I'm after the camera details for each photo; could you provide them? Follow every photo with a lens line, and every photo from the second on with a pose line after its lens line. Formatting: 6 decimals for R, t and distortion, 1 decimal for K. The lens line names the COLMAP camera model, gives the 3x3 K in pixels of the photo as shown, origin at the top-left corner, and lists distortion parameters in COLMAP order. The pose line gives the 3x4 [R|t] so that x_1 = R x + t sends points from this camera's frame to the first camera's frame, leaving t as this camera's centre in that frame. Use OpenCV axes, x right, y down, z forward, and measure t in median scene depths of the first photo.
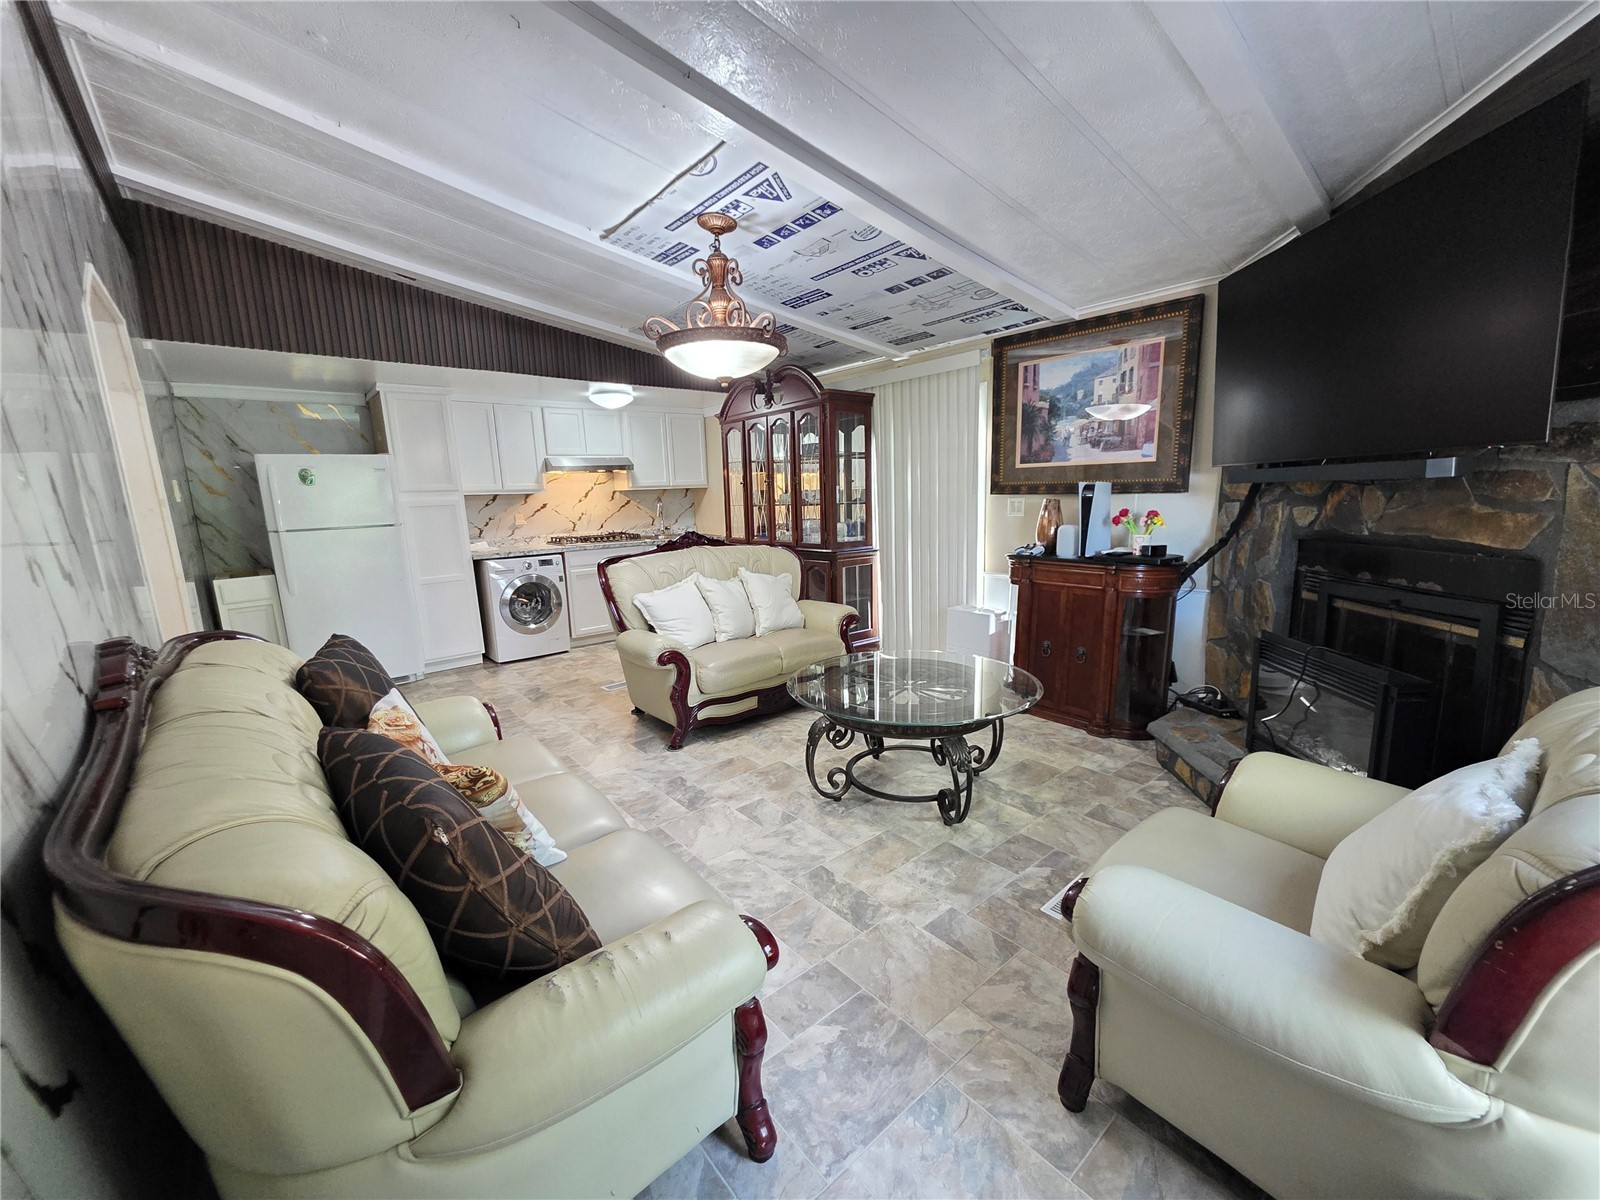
lens RADIAL K [[646.2, 0, 801.2], [0, 646.2, 605.1], [0, 0, 1]] dist [0.002010, -0.000966]
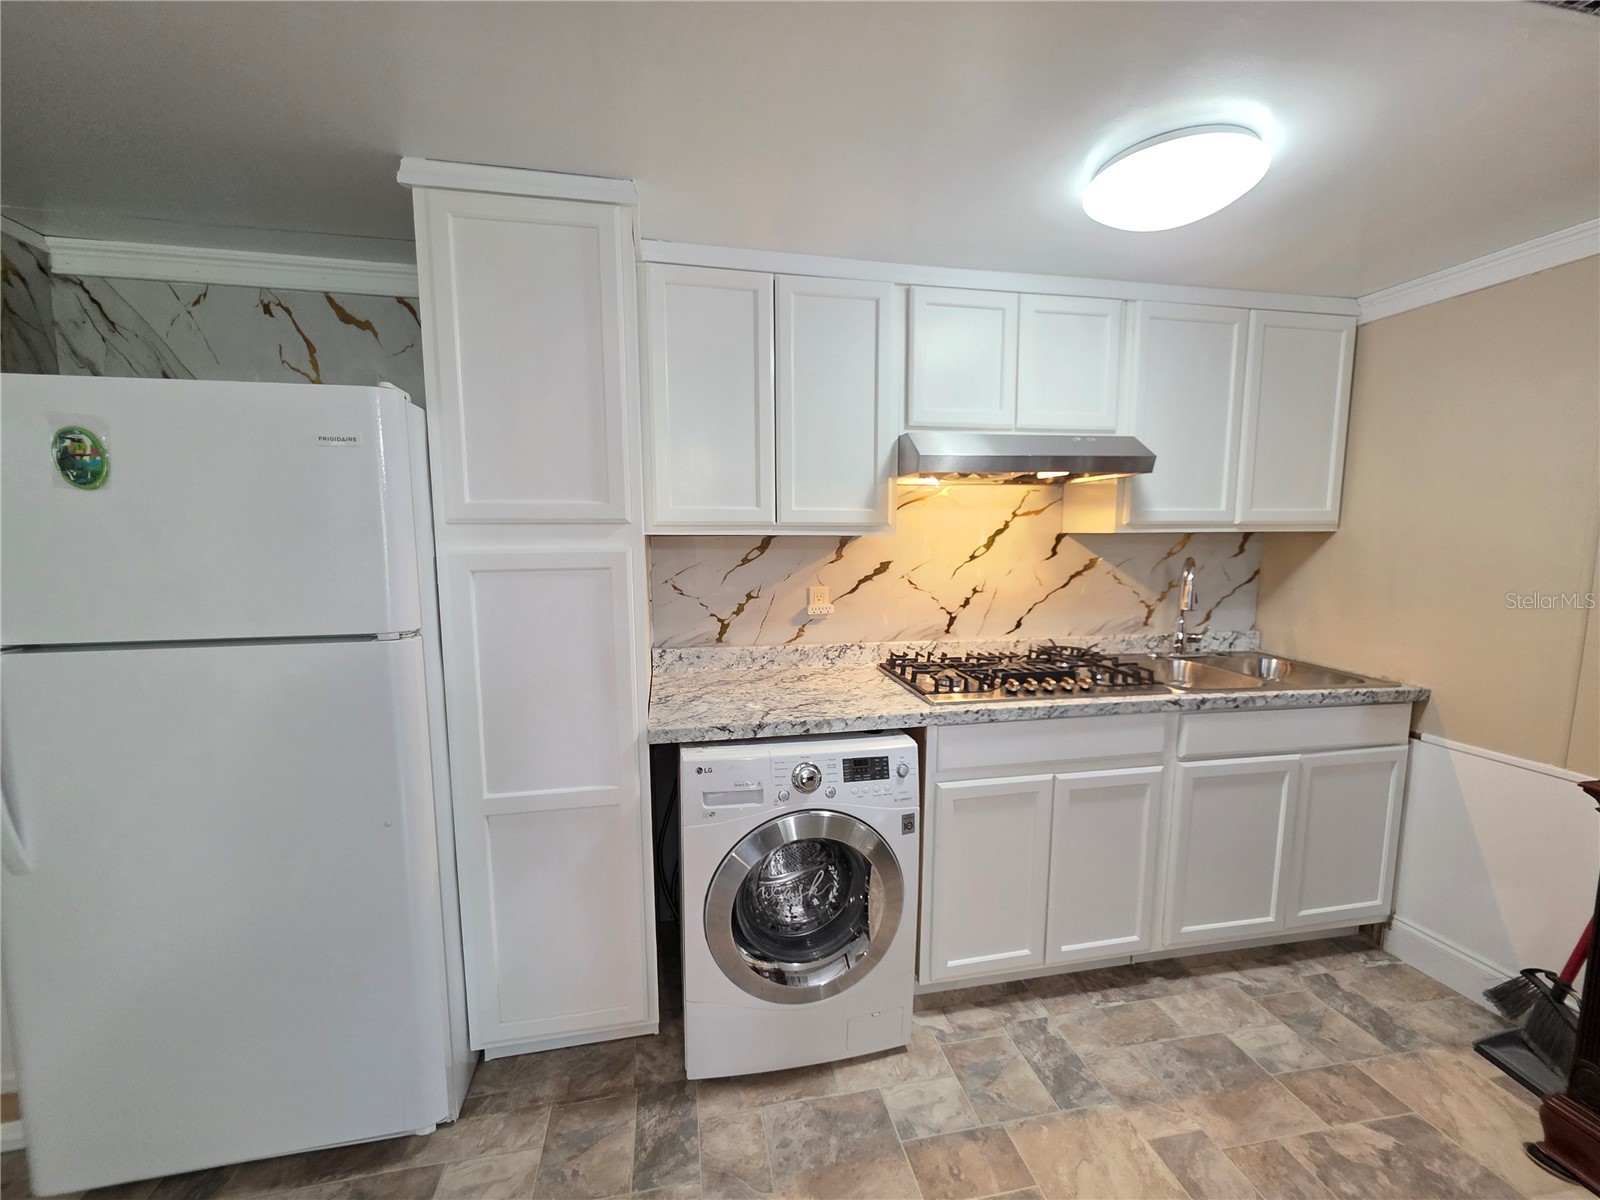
lens RADIAL K [[646.2, 0, 794.9], [0, 646.2, 606.5], [0, 0, 1]] dist [0.002010, -0.000966]
pose [[0.872999, 0.087800, -0.479753, -0.455164], [-0.112908, 0.993324, -0.023667, -0.205048], [0.474472, 0.074829, 0.877084, 1.134847]]
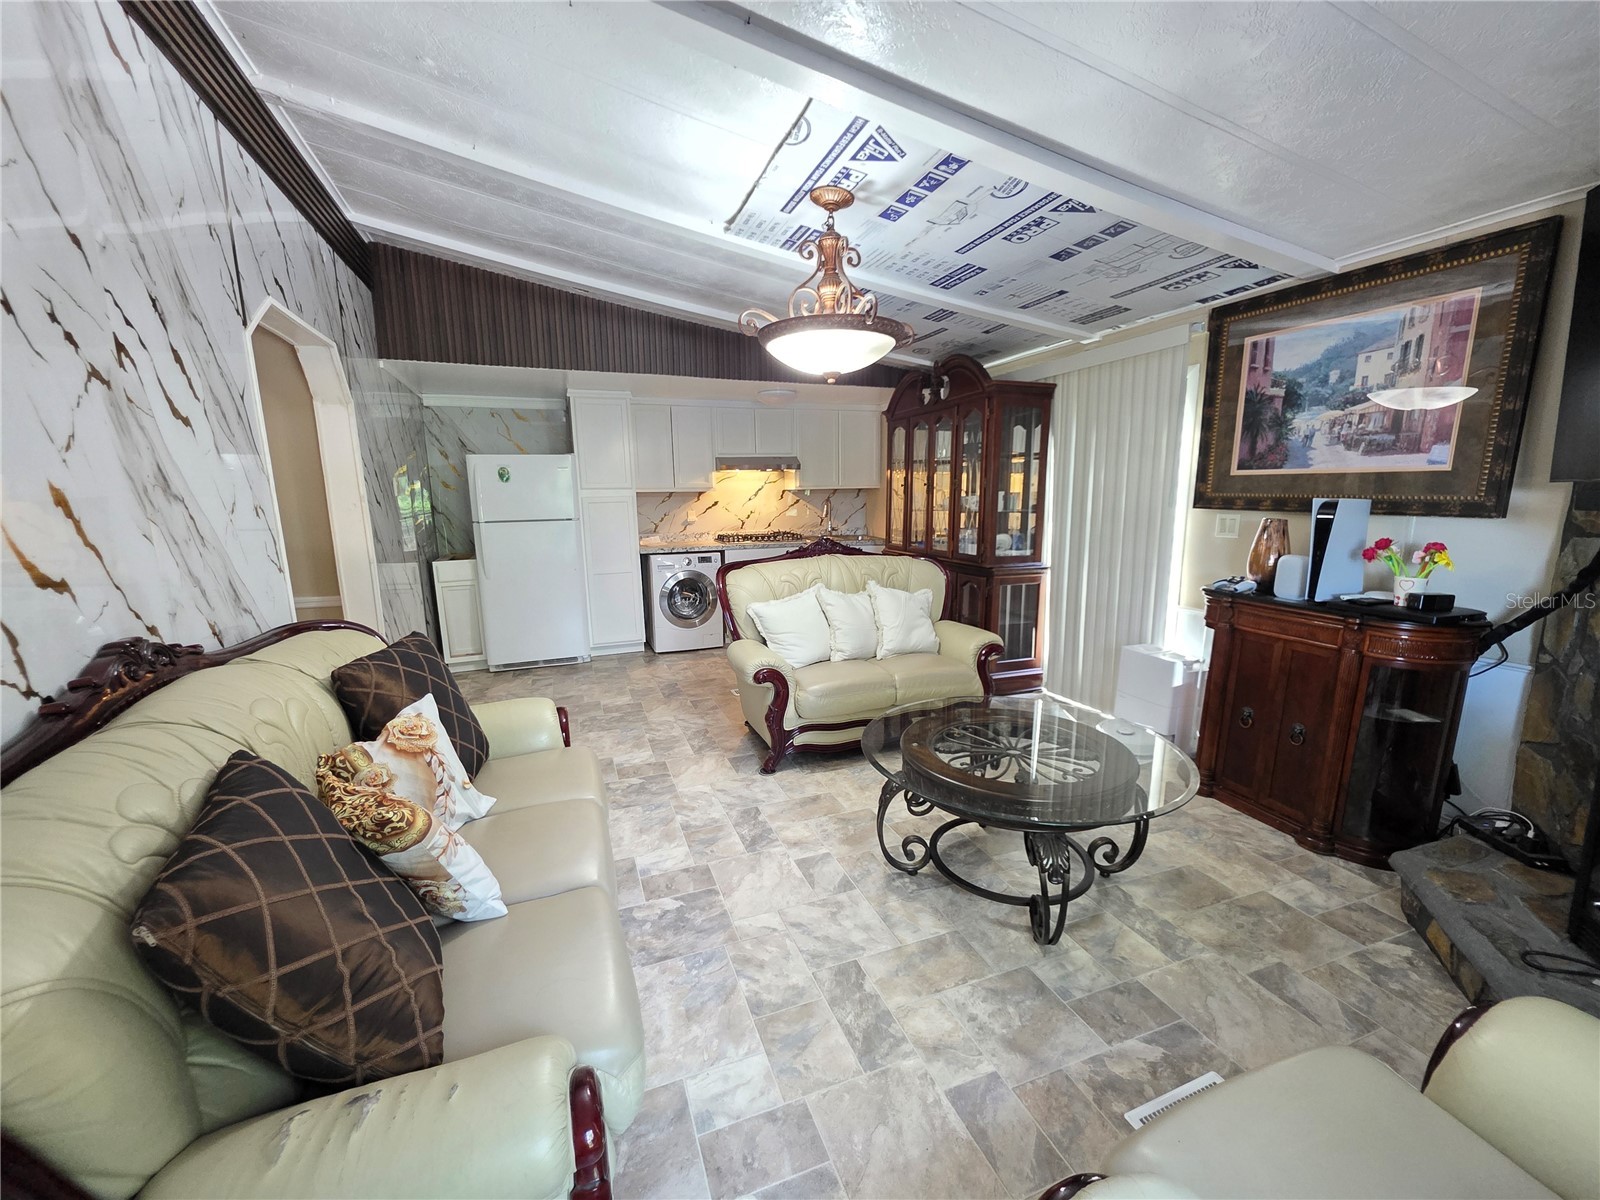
lens RADIAL K [[646.2, 0, 797.3], [0, 646.2, 604.2], [0, 0, 1]] dist [0.002010, -0.000966]
pose [[0.942056, 0.078189, -0.326216, 0.130366], [-0.076114, 0.996915, 0.019141, -0.041683], [0.326707, 0.006798, 0.945101, 0.126436]]
